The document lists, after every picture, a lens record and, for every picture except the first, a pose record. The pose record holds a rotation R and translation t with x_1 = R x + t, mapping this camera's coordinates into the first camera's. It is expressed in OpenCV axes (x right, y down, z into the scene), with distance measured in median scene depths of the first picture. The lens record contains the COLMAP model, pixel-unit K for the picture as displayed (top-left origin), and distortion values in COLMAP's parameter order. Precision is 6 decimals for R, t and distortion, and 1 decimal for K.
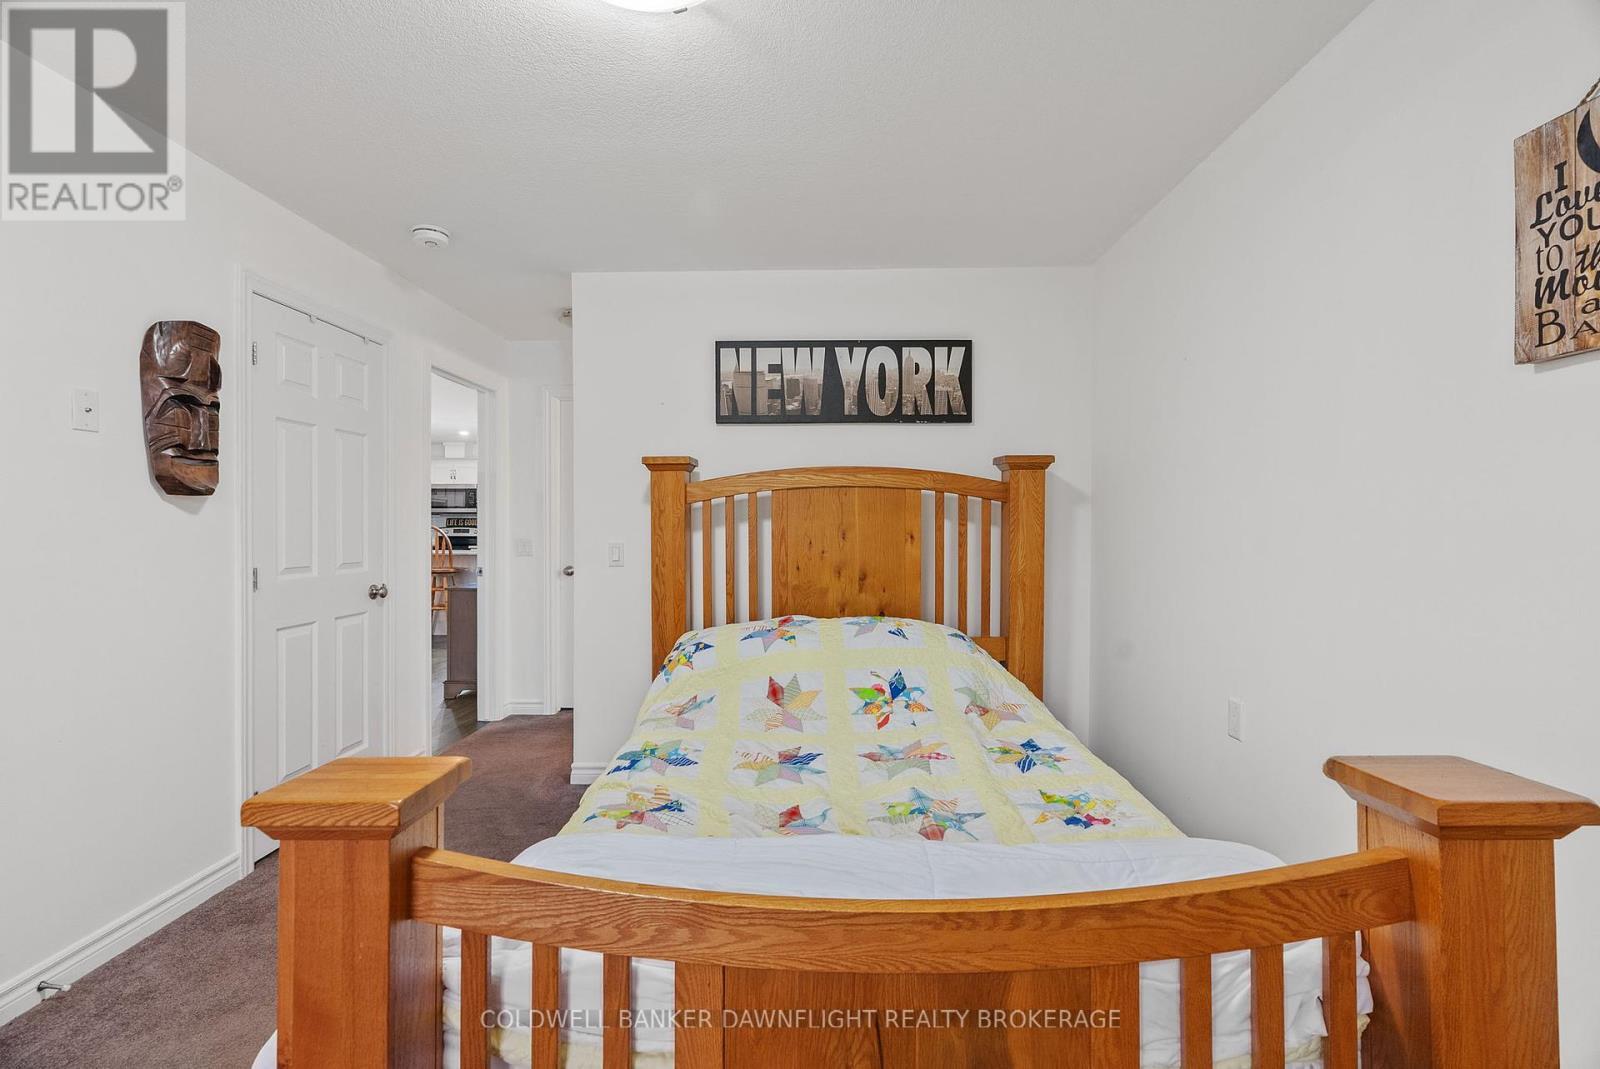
lens RADIAL K [[721.2, 0, 801.5], [0, 721.2, 524.5], [0, 0, 1]] dist [-0.003857, 0.000754]
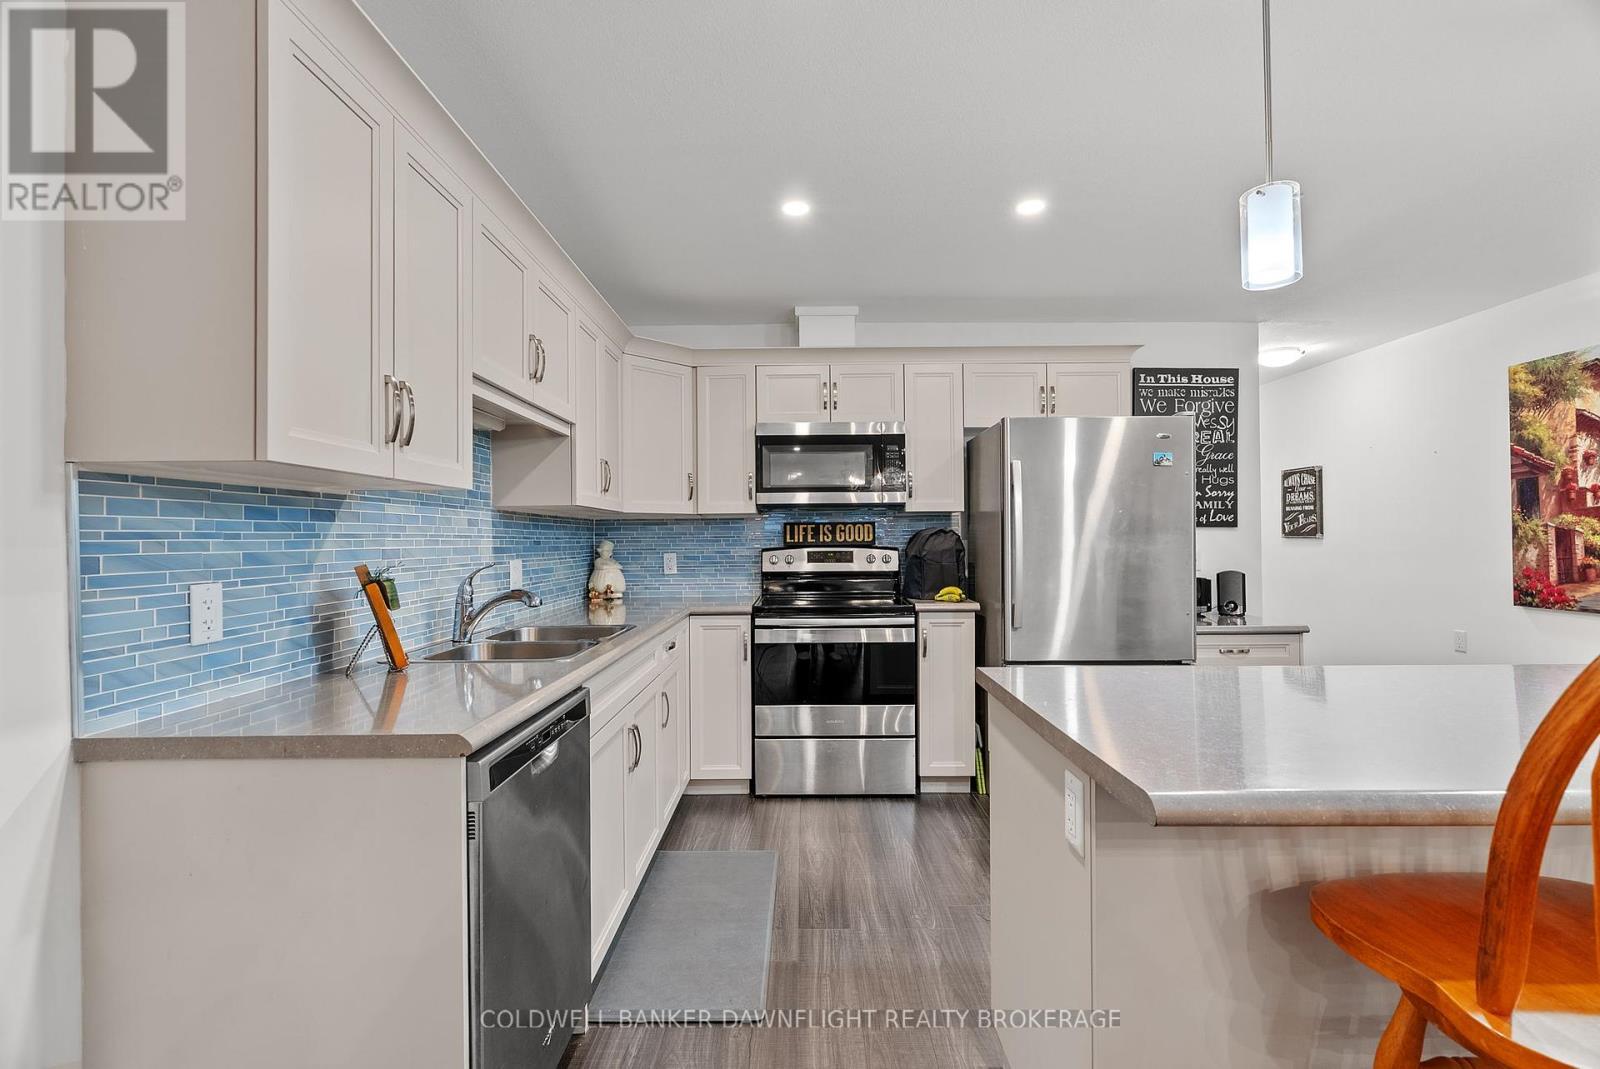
lens RADIAL K [[721.2, 0, 801.5], [0, 721.2, 524.5], [0, 0, 1]] dist [-0.003857, 0.000754]
pose [[0.999972, -0.007021, -0.002503, -0.485904], [0.006971, 0.999787, -0.019441, -0.000473], [0.002639, 0.019423, 0.999808, 0.641361]]
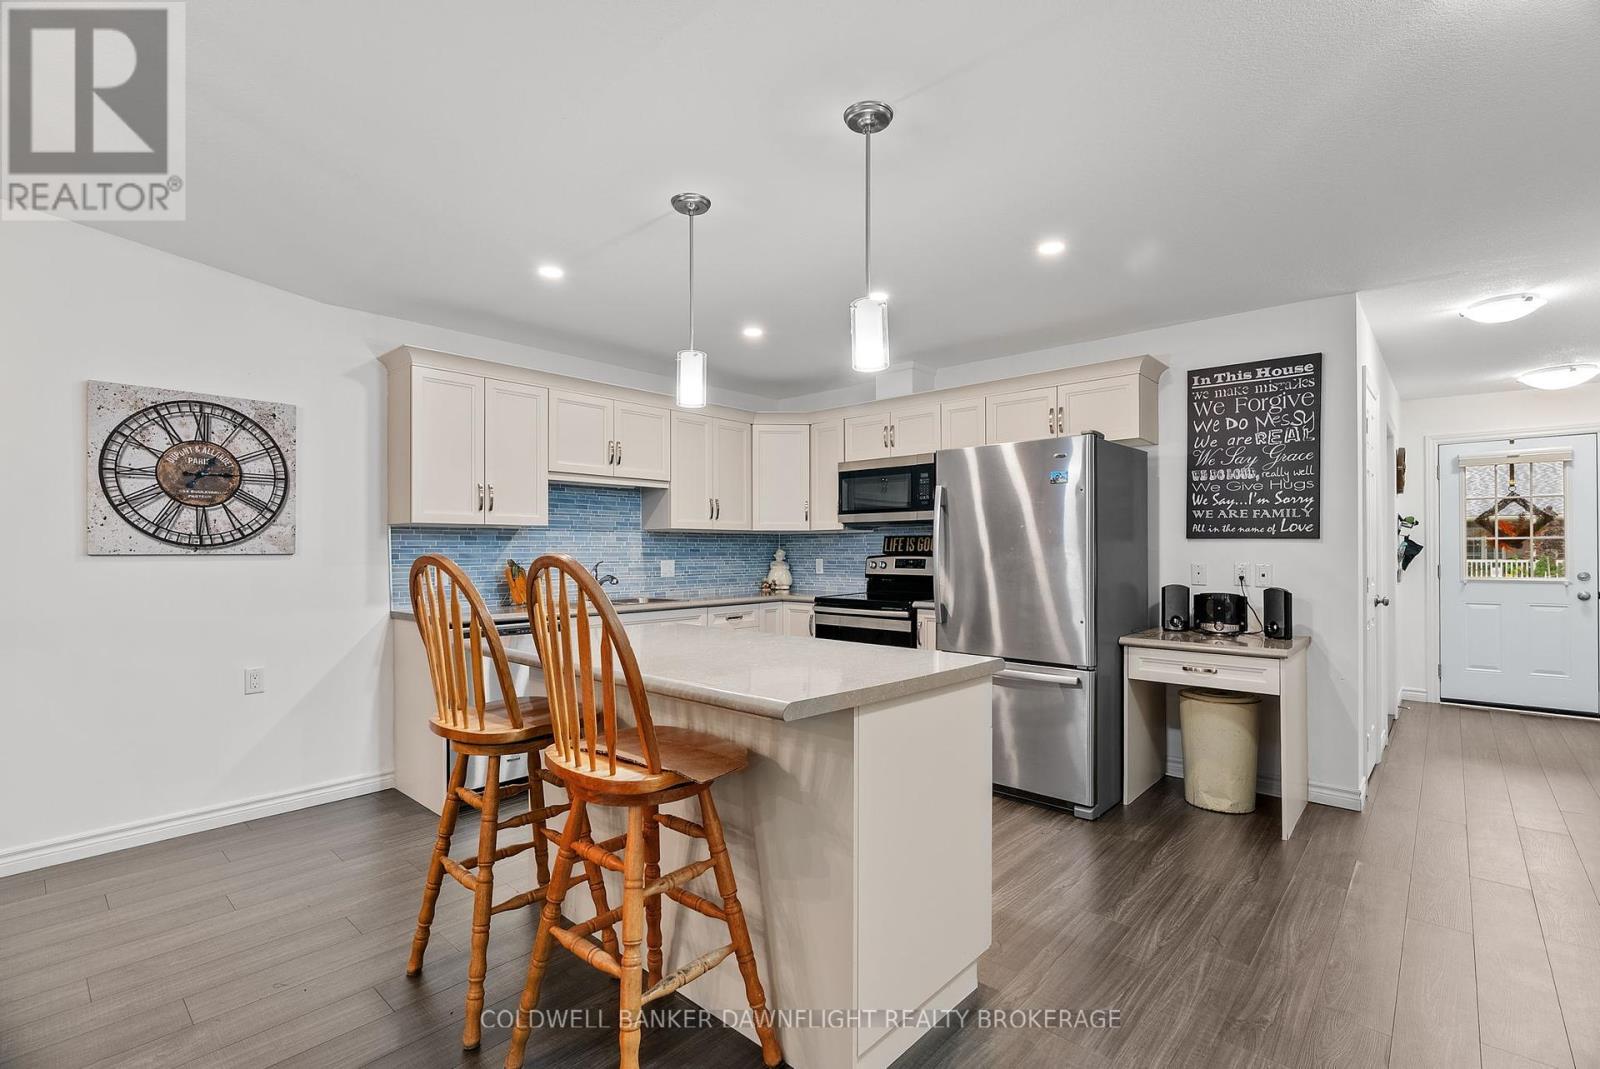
lens RADIAL K [[721.2, 0, 801.5], [0, 721.2, 524.5], [0, 0, 1]] dist [-0.003857, 0.000754]
pose [[0.744414, -0.023146, -0.667317, -0.225288], [0.001792, 0.999465, -0.032667, -0.000896], [0.667716, 0.023122, 0.744057, 0.624672]]
